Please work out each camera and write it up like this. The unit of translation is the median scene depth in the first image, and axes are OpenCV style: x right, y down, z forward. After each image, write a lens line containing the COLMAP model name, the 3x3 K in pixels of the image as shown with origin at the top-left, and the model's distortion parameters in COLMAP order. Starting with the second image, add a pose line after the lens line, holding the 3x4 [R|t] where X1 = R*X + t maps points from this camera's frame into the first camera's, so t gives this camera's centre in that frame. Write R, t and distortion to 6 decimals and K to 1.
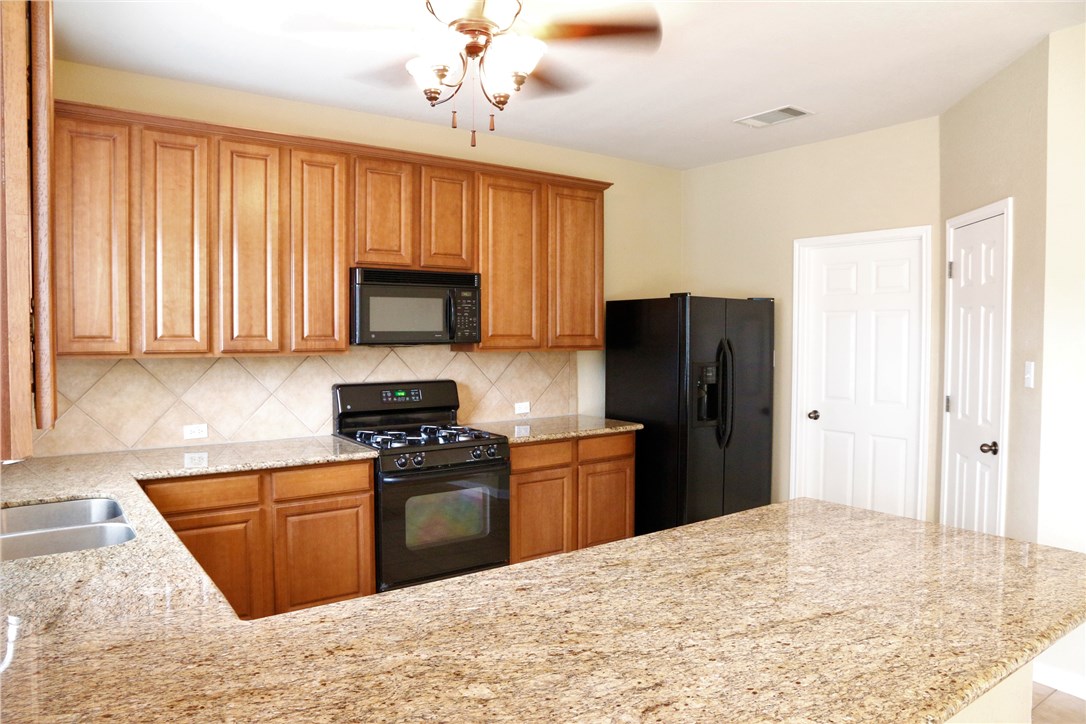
lens RADIAL K [[725.4, 0, 543.0], [0, 725.4, 362.0], [0, 0, 1]] dist [-0.144421, 0.113557]
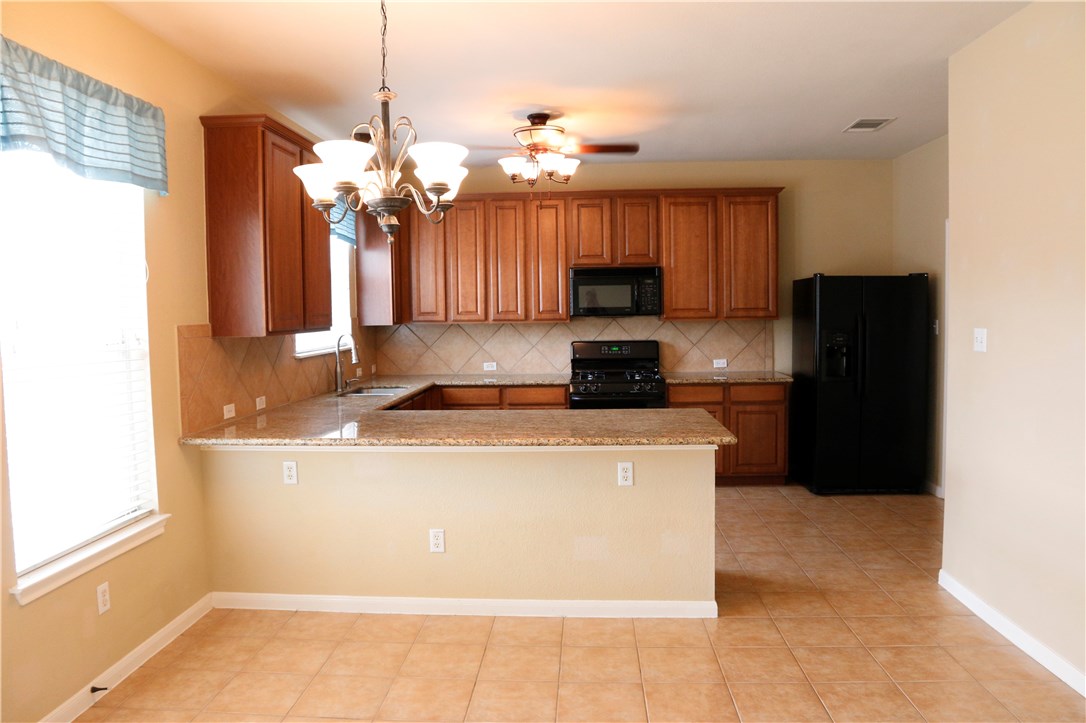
lens RADIAL K [[725.4, 0, 543.0], [0, 725.4, 361.5], [0, 0, 1]] dist [-0.144421, 0.113557]
pose [[0.776313, 0.030080, -0.629630, 0.639094], [-0.009330, 0.999300, 0.036236, 0.017371], [0.630279, -0.022256, 0.776050, -0.270697]]
